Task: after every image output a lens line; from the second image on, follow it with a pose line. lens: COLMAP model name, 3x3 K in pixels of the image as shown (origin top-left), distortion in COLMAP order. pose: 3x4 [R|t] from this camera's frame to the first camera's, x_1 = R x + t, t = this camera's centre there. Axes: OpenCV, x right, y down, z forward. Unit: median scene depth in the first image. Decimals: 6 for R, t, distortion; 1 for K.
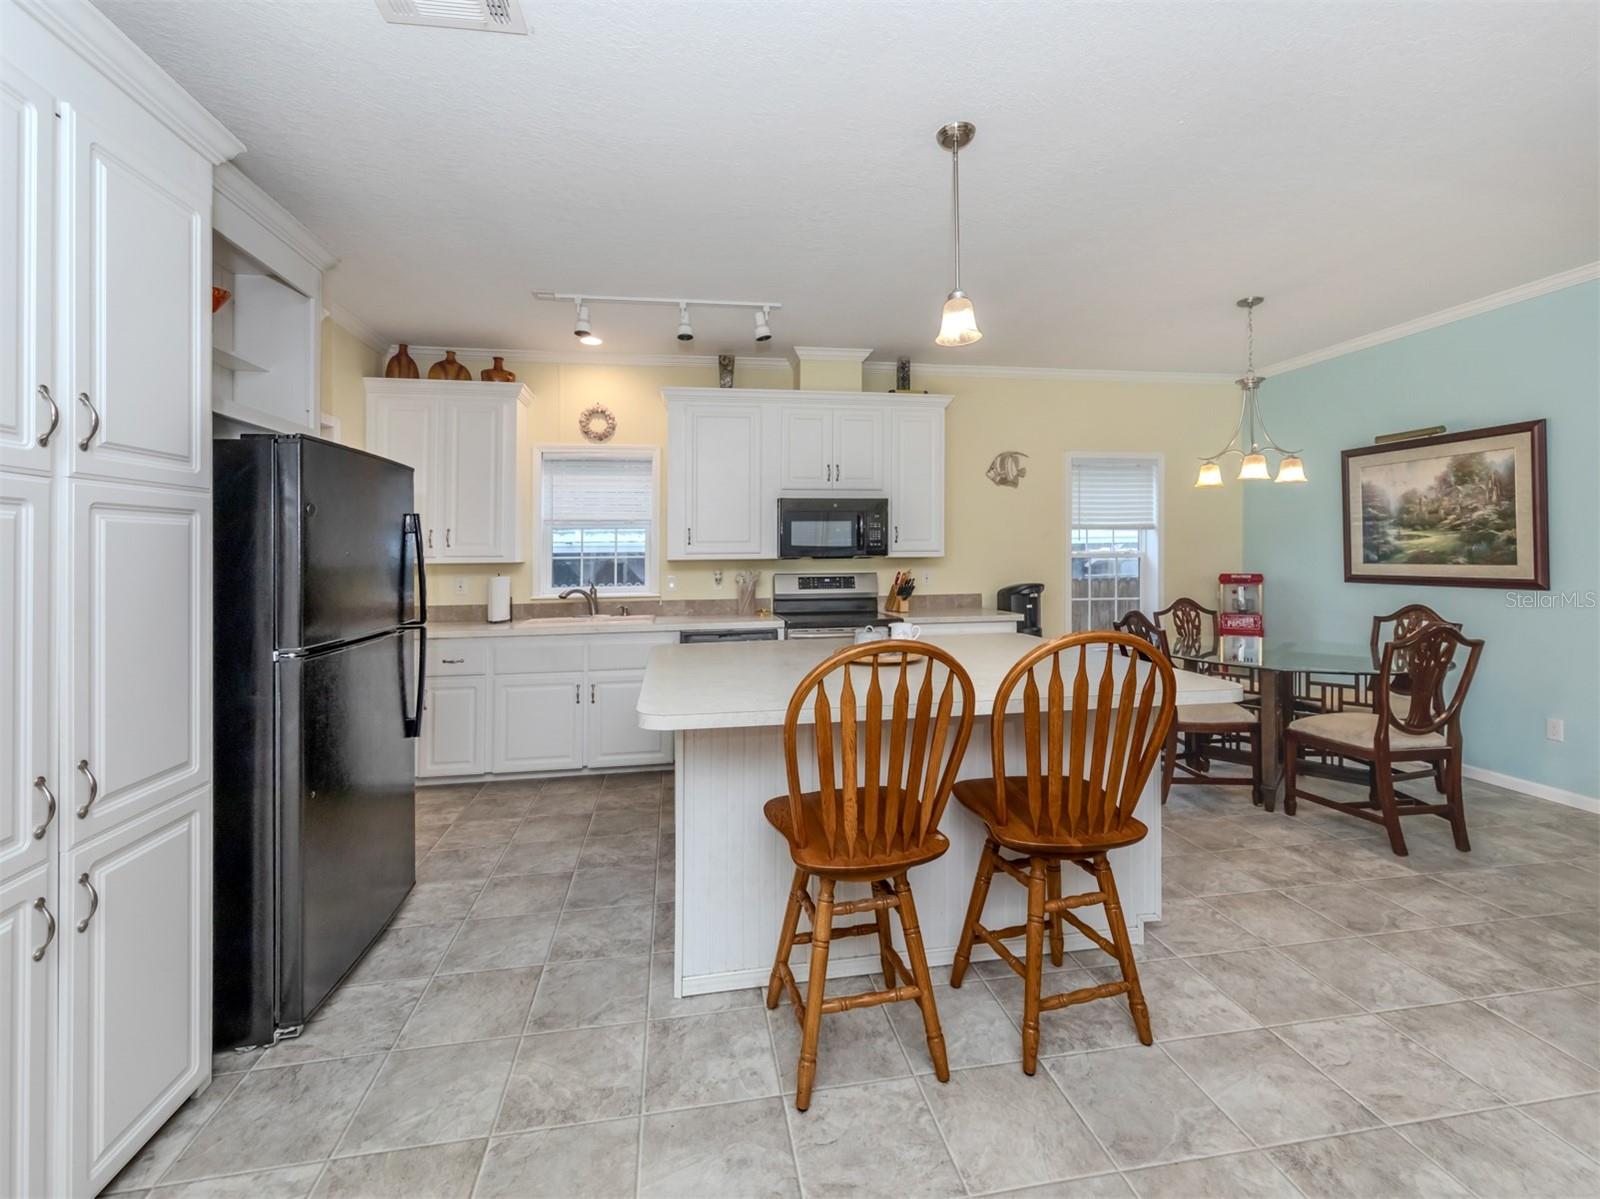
lens RADIAL K [[669.5, 0, 794.3], [0, 669.5, 549.7], [0, 0, 1]] dist [0.001468, 0.000249]
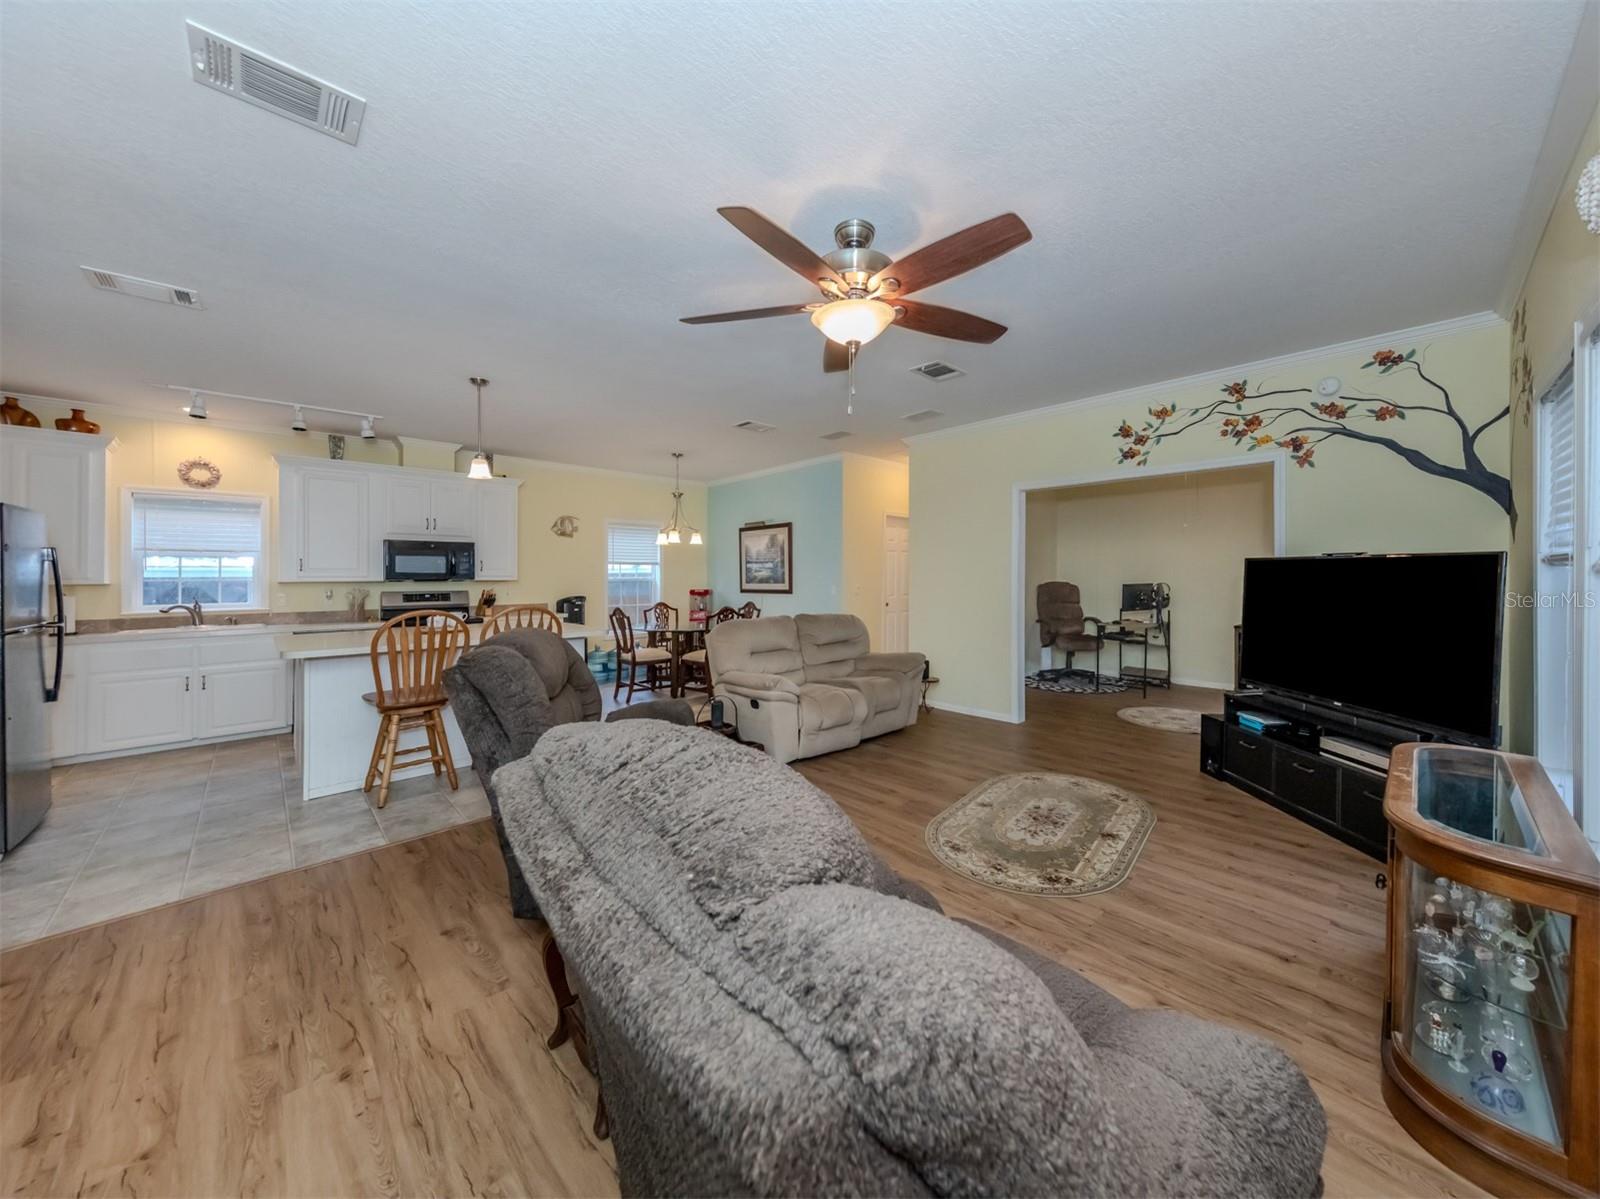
lens RADIAL K [[573.6, 0, 843.2], [0, 573.6, 583.3], [0, 0, 1]] dist [0.000709, -0.000187]
pose [[0.812310, -0.002035, 0.583222, 0.059106], [-0.004549, 0.999941, 0.009824, 0.001076], [-0.583208, -0.010633, 0.812253, -0.596098]]
